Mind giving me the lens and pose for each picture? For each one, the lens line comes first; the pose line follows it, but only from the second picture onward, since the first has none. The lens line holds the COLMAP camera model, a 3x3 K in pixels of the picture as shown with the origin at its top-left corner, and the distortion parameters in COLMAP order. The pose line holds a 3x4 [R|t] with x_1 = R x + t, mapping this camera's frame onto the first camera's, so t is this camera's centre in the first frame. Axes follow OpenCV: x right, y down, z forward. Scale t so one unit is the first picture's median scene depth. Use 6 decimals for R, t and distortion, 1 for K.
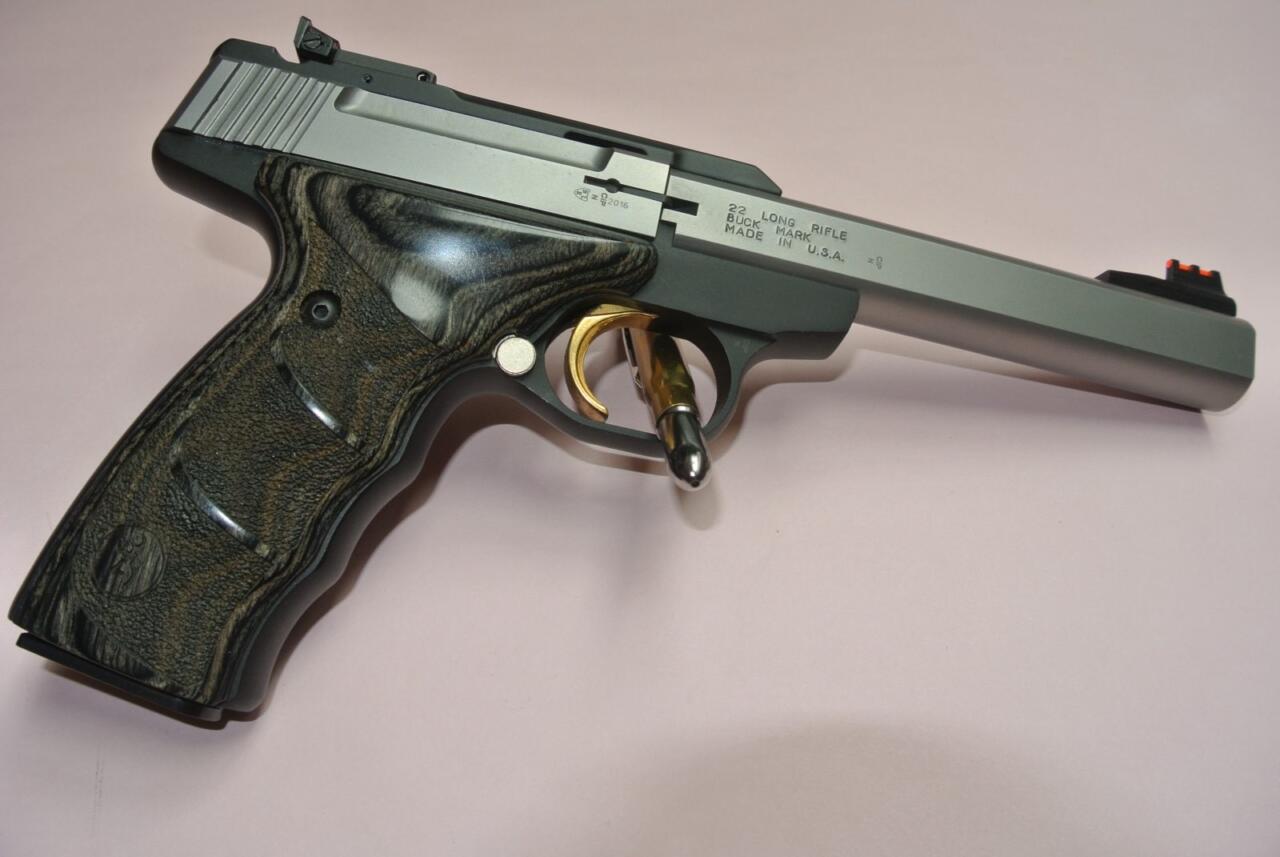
lens RADIAL K [[981.4, 0, 640.0], [0, 981.4, 428.5], [0, 0, 1]] dist [-0.090372, 0.010526]
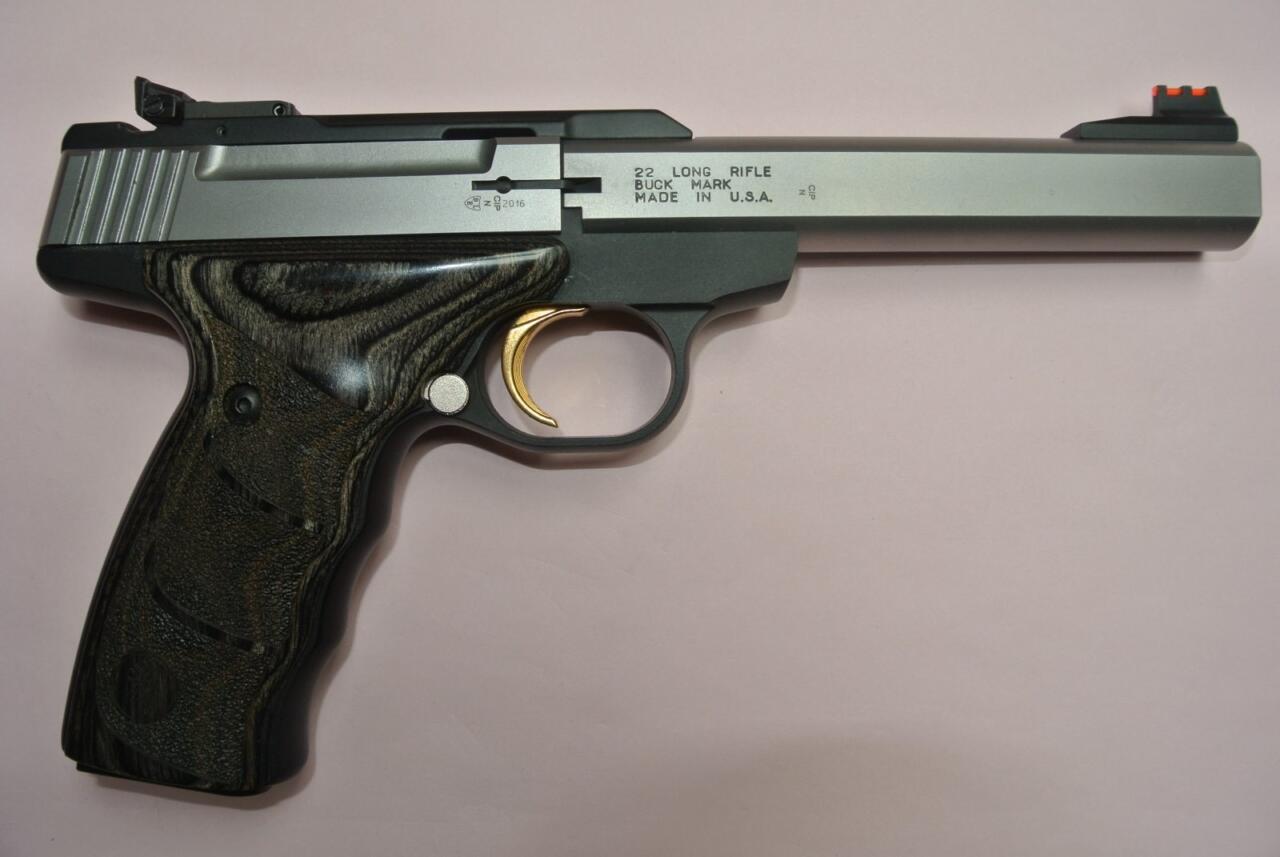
lens RADIAL K [[981.4, 0, 640.0], [0, 981.4, 428.5], [0, 0, 1]] dist [-0.090372, 0.010526]
pose [[0.972374, -0.201690, -0.117516, 0.167079], [0.224229, 0.946993, 0.230055, -0.225679], [0.064887, -0.250050, 0.966056, 0.069956]]
